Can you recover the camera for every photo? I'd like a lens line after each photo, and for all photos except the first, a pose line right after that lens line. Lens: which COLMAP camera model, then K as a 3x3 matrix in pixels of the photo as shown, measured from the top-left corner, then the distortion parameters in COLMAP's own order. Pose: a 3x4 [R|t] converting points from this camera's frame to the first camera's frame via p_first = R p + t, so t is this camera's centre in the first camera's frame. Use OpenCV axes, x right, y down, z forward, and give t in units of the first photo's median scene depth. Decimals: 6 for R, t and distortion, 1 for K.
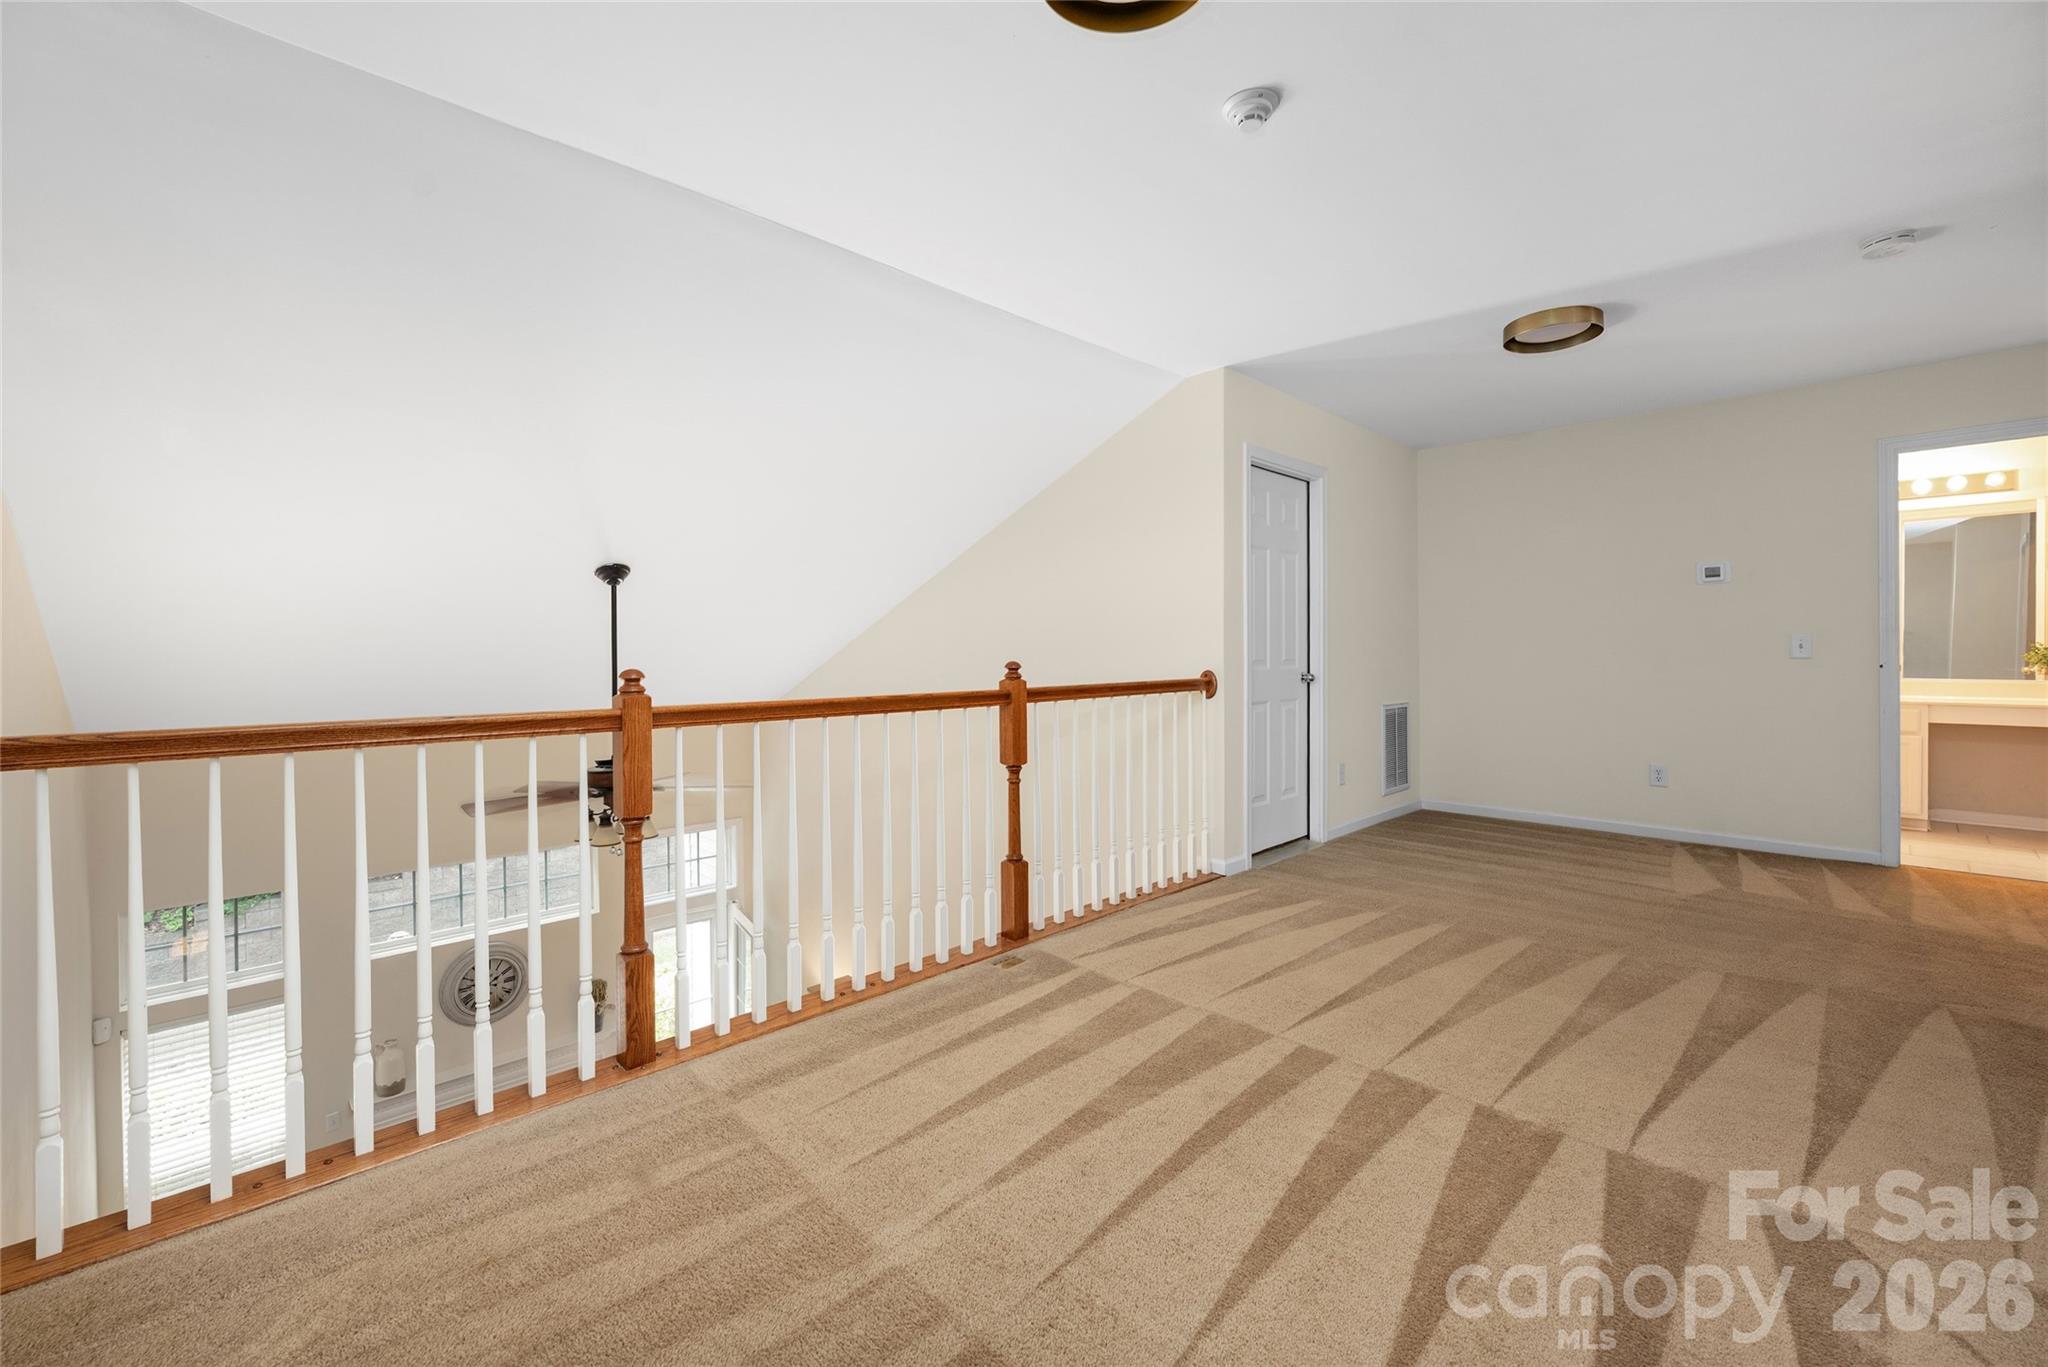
lens RADIAL K [[855.4, 0, 1023.6], [0, 855.4, 625.0], [0, 0, 1]] dist [-0.000041, -0.000056]
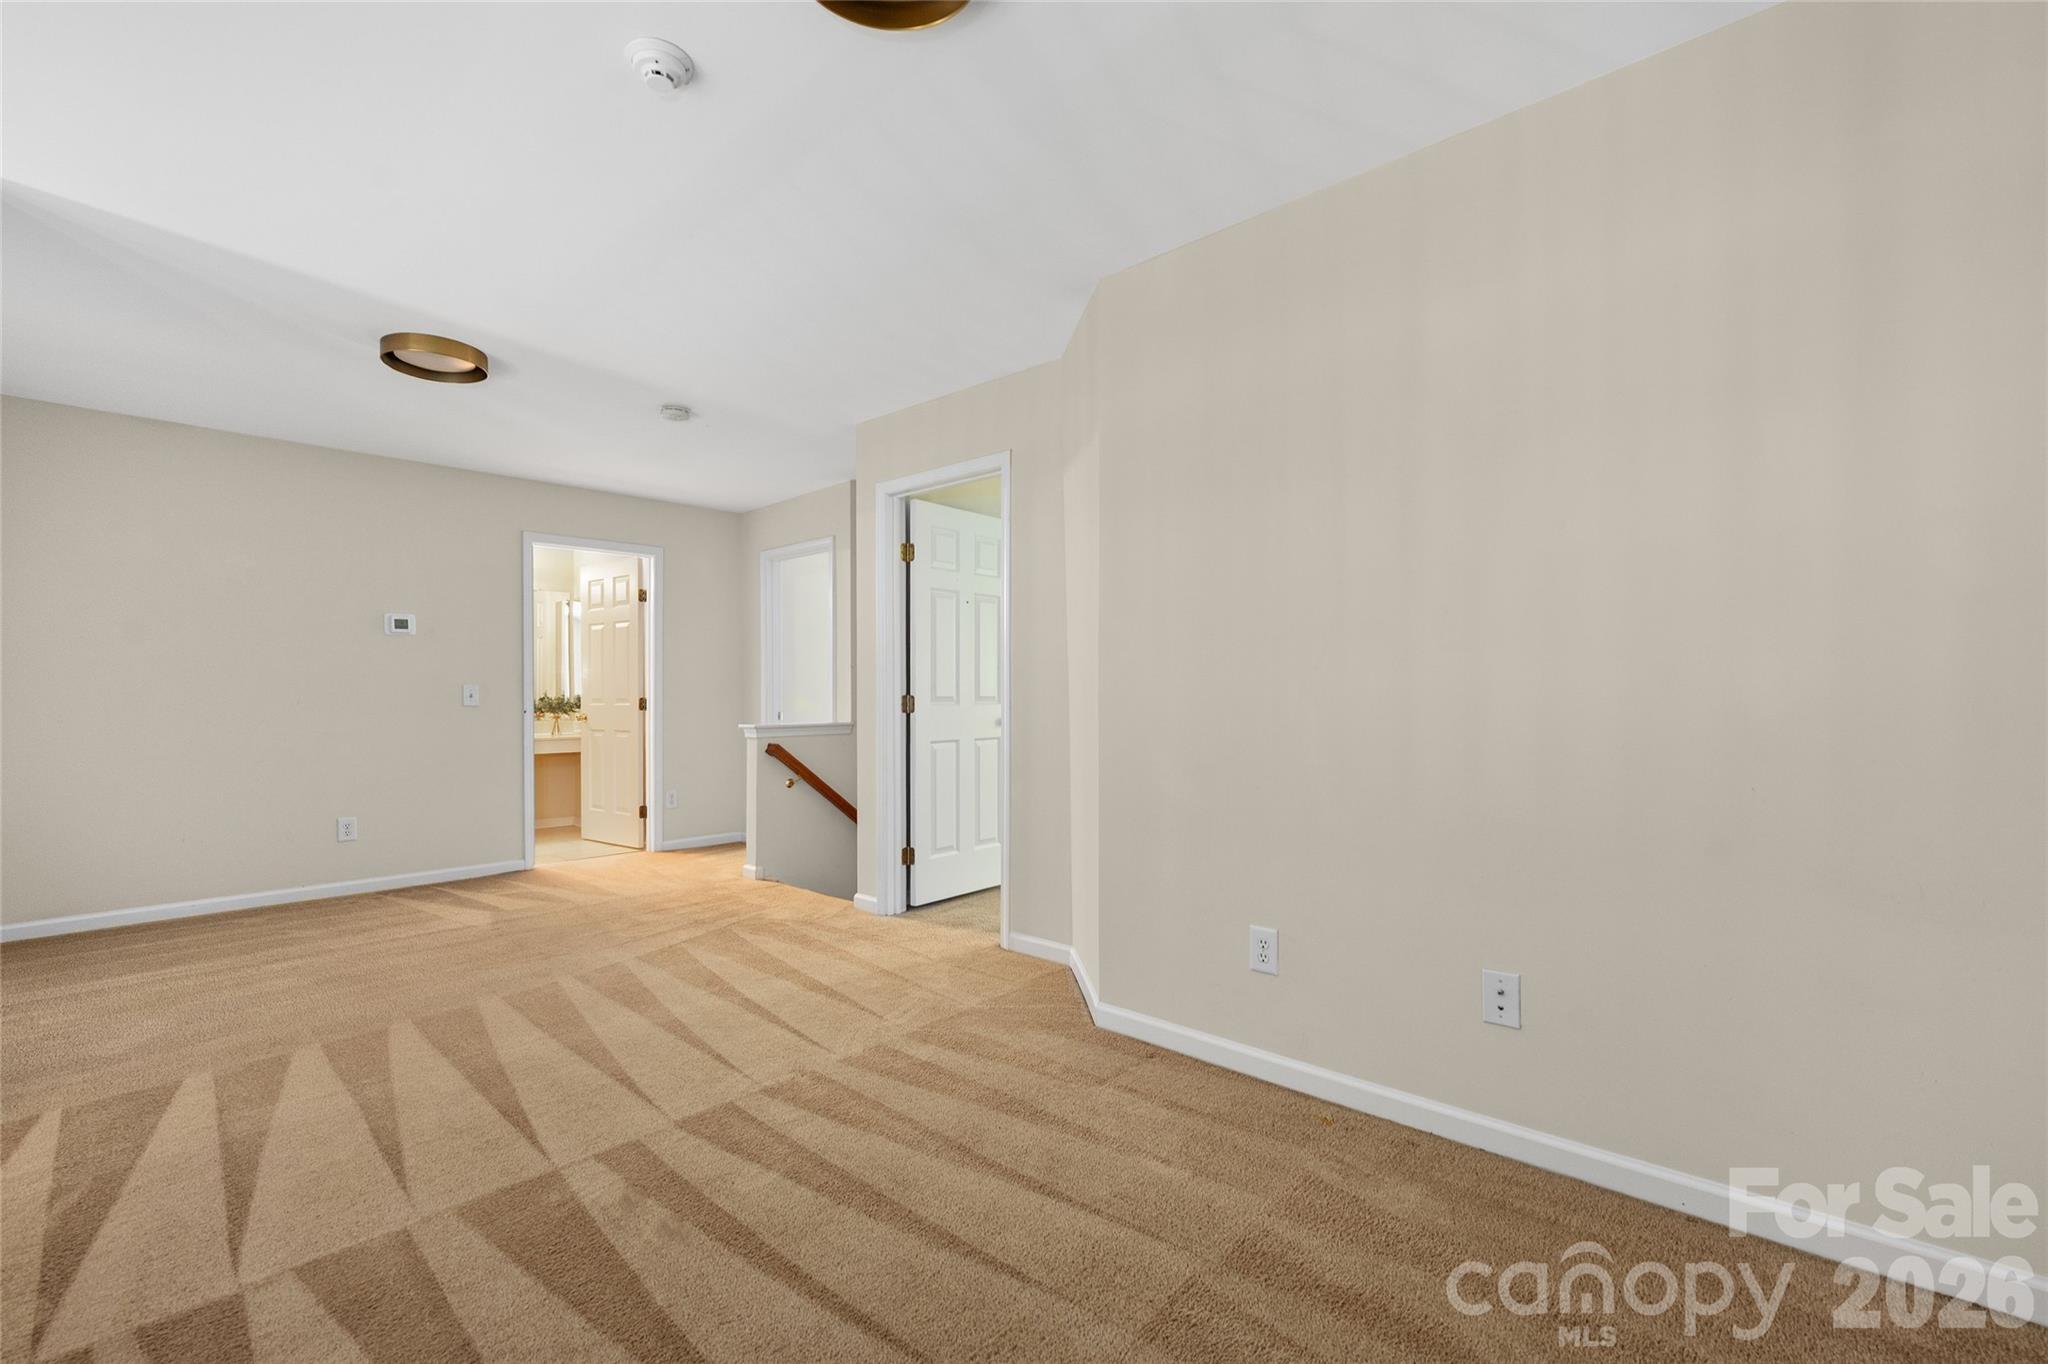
lens RADIAL K [[935.1, 0, 952.7], [0, 935.1, 679.7], [0, 0, 1]] dist [0.000923, 0.000148]
pose [[0.021432, 0.003692, 0.999763, -0.476442], [0.002255, 0.999990, -0.003741, 0.013440], [-0.999768, 0.002335, 0.021423, 0.484832]]
